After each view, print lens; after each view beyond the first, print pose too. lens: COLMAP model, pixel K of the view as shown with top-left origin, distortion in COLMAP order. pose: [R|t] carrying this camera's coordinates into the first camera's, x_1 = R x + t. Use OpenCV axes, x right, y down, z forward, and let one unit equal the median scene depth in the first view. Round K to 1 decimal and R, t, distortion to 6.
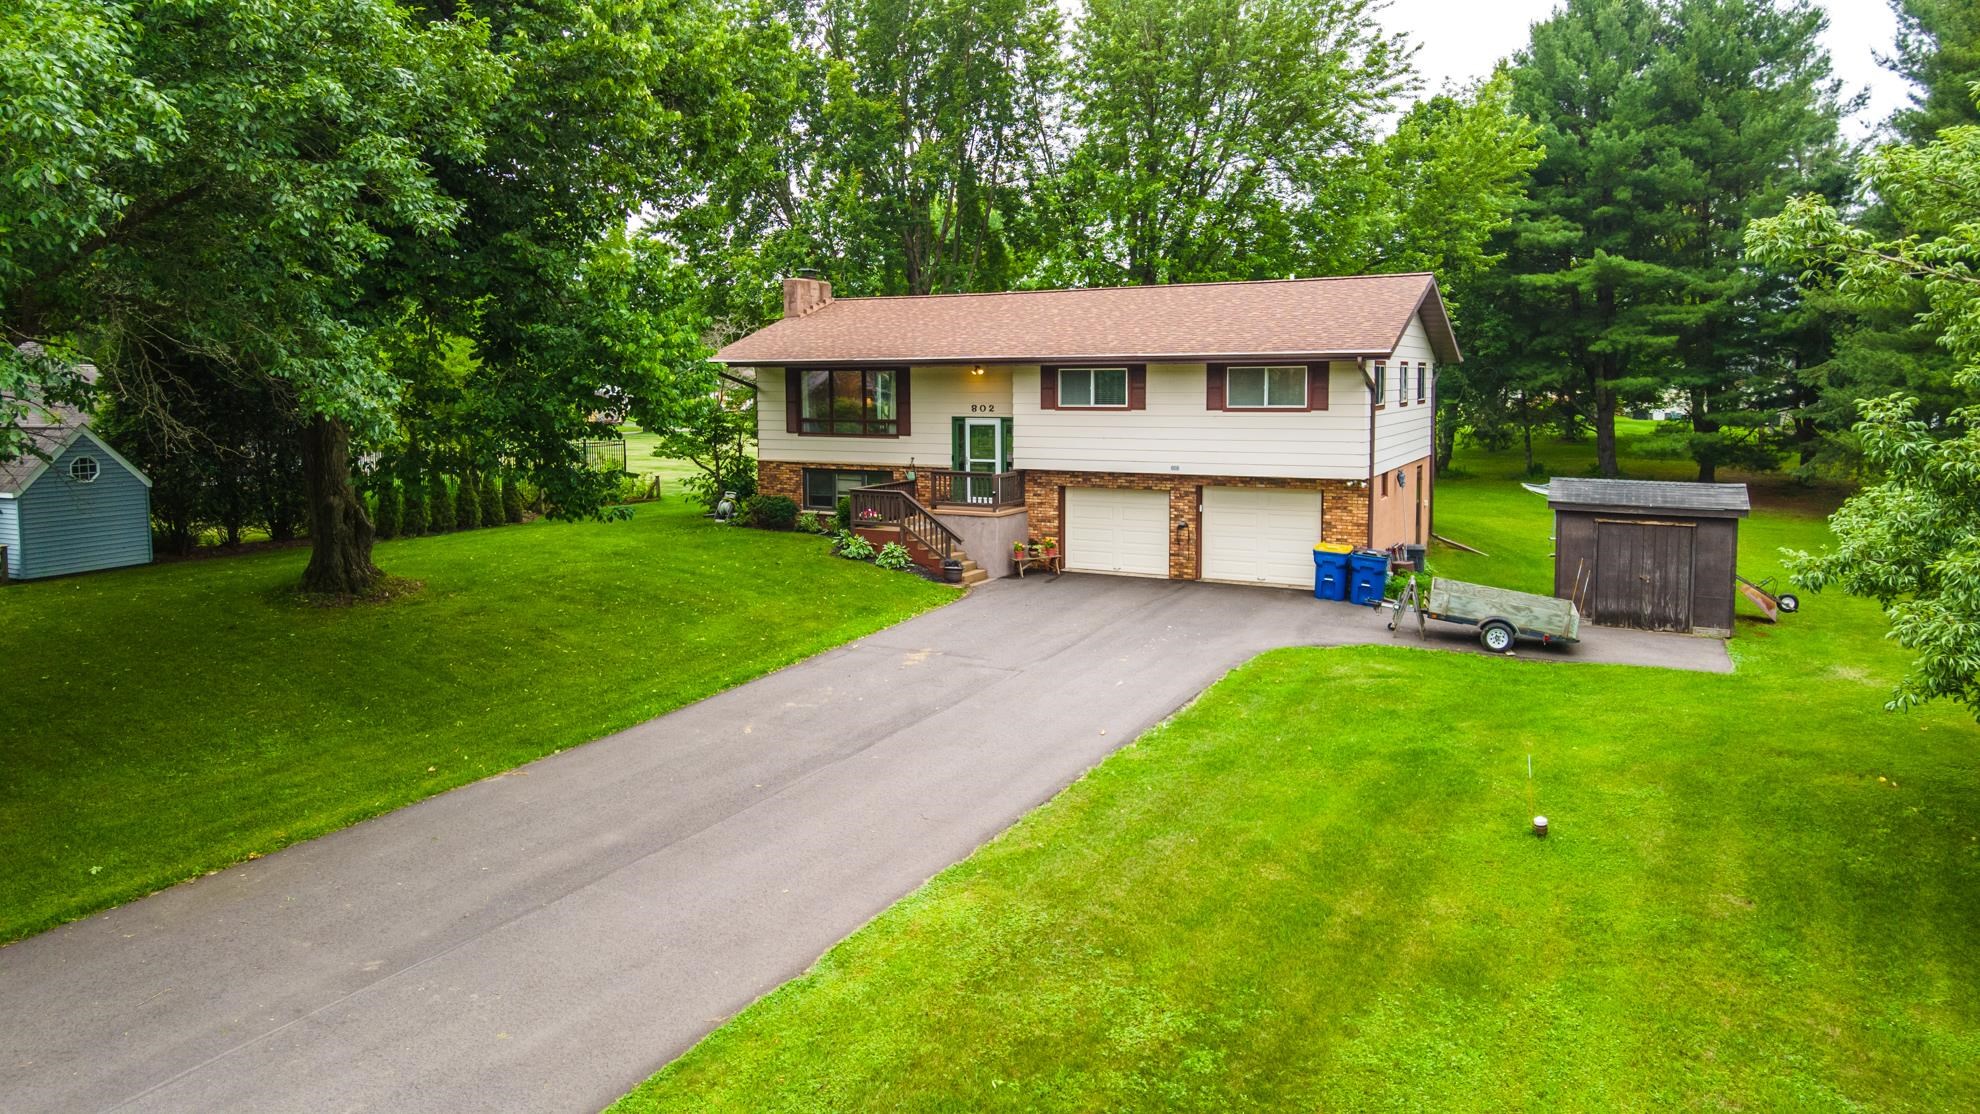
lens RADIAL K [[1256.1, 0, 989.4], [0, 1256.1, 557.4], [0, 0, 1]] dist [0.020824, -0.009603]
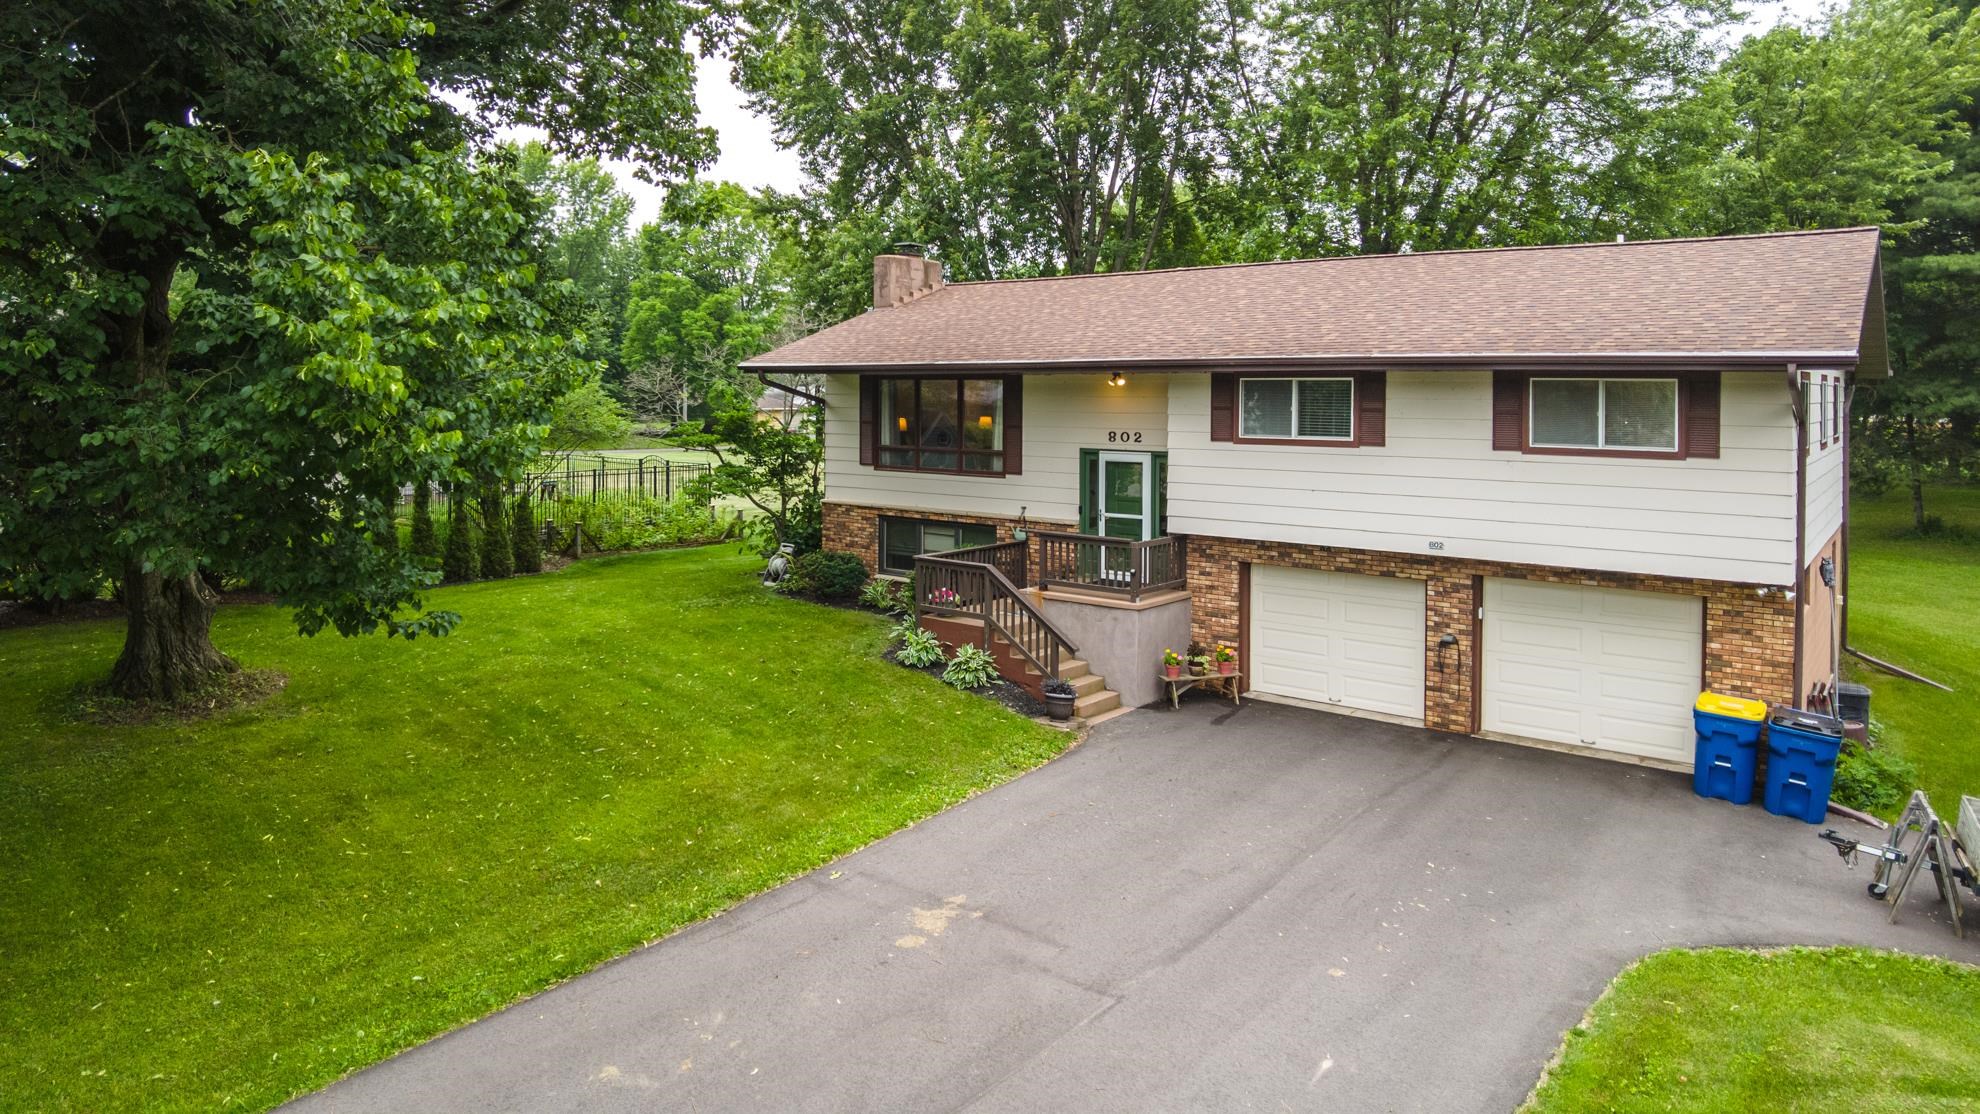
lens RADIAL K [[1256.1, 0, 1011.8], [0, 1256.1, 461.0], [0, 0, 1]] dist [0.020824, -0.009603]
pose [[0.987299, 0.018523, -0.157788, 0.040399], [-0.031804, 0.996119, -0.082068, -0.051350], [0.155656, 0.086044, 0.984057, 0.353046]]
